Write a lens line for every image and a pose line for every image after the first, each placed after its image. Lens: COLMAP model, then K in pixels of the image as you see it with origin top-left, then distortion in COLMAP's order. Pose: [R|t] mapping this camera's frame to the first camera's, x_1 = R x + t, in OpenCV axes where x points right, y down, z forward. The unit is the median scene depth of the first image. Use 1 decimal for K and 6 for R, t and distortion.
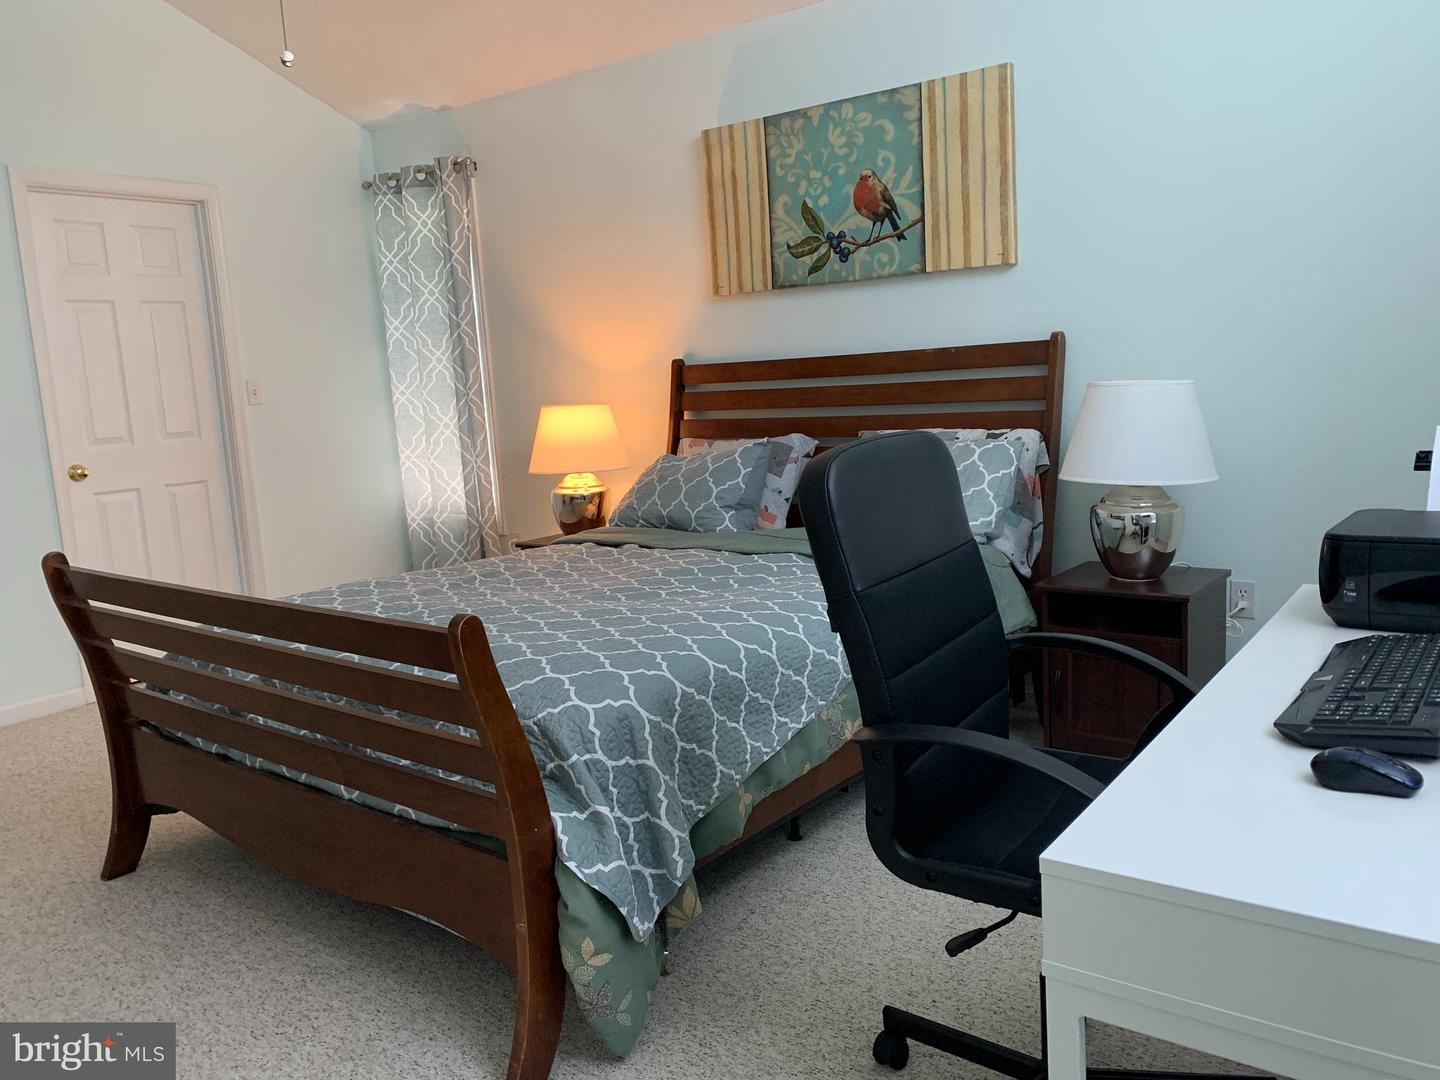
lens RADIAL K [[1103.4, 0, 713.1], [0, 1103.4, 547.0], [0, 0, 1]] dist [0.040599, -0.049216]
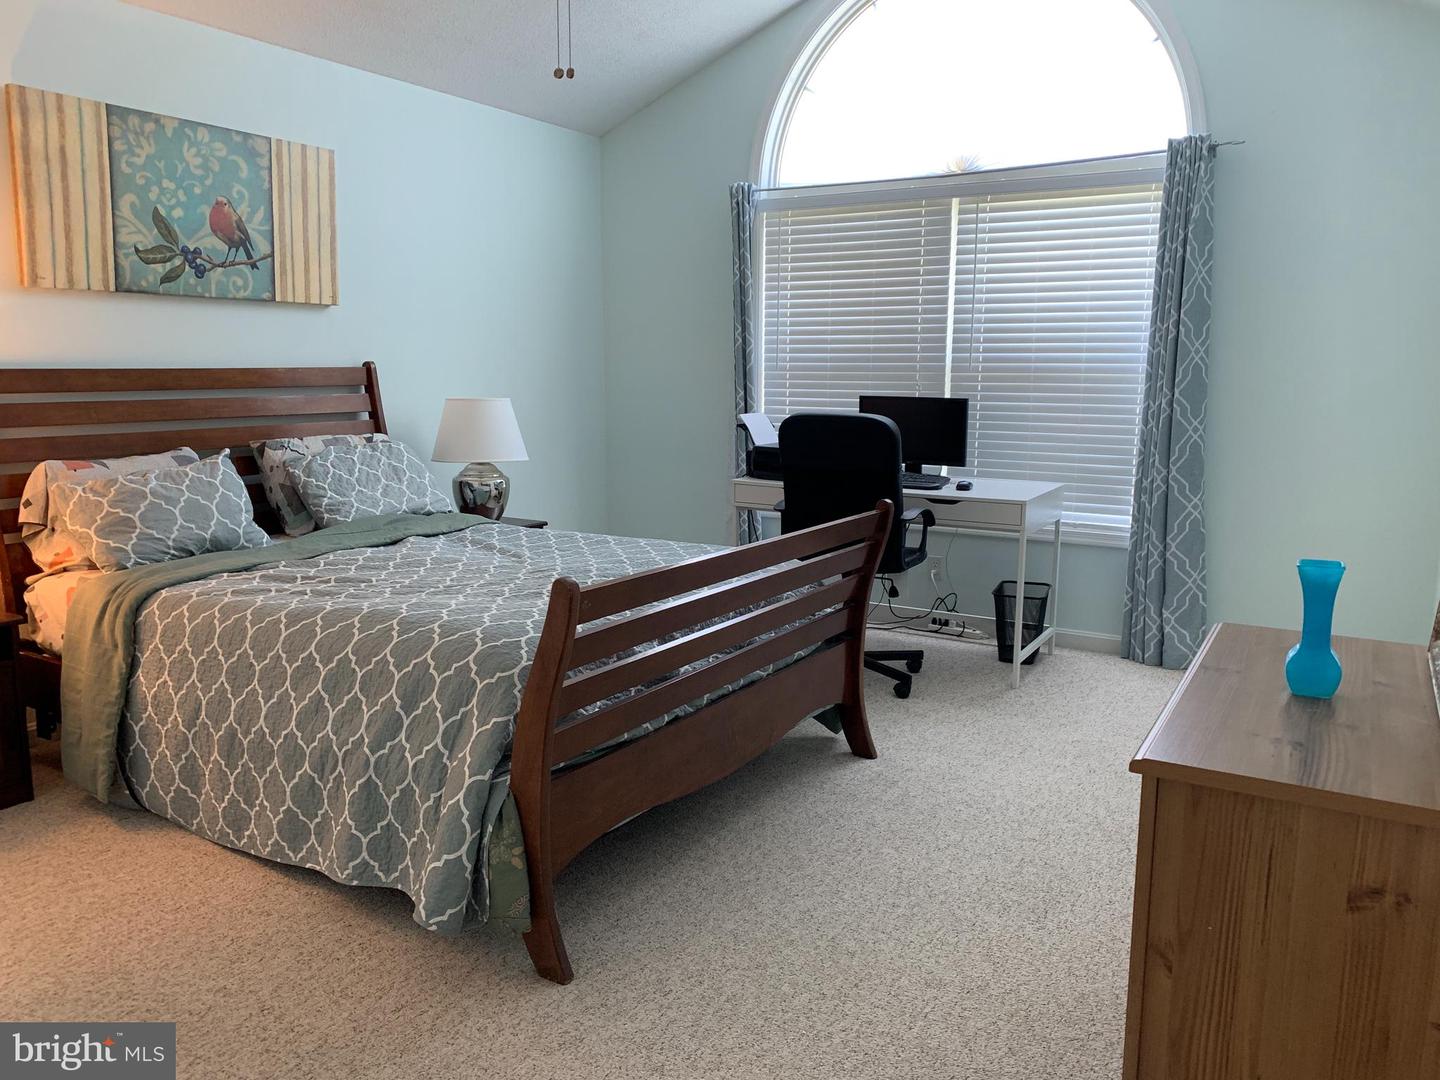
lens RADIAL K [[1103.4, 0, 714.0], [0, 1103.4, 538.6], [0, 0, 1]] dist [0.040599, -0.049216]
pose [[-0.116347, -0.099319, 0.988230, -0.982557], [0.163073, 0.979574, 0.117648, -0.066953], [-0.979730, 0.174842, -0.097774, 0.687523]]
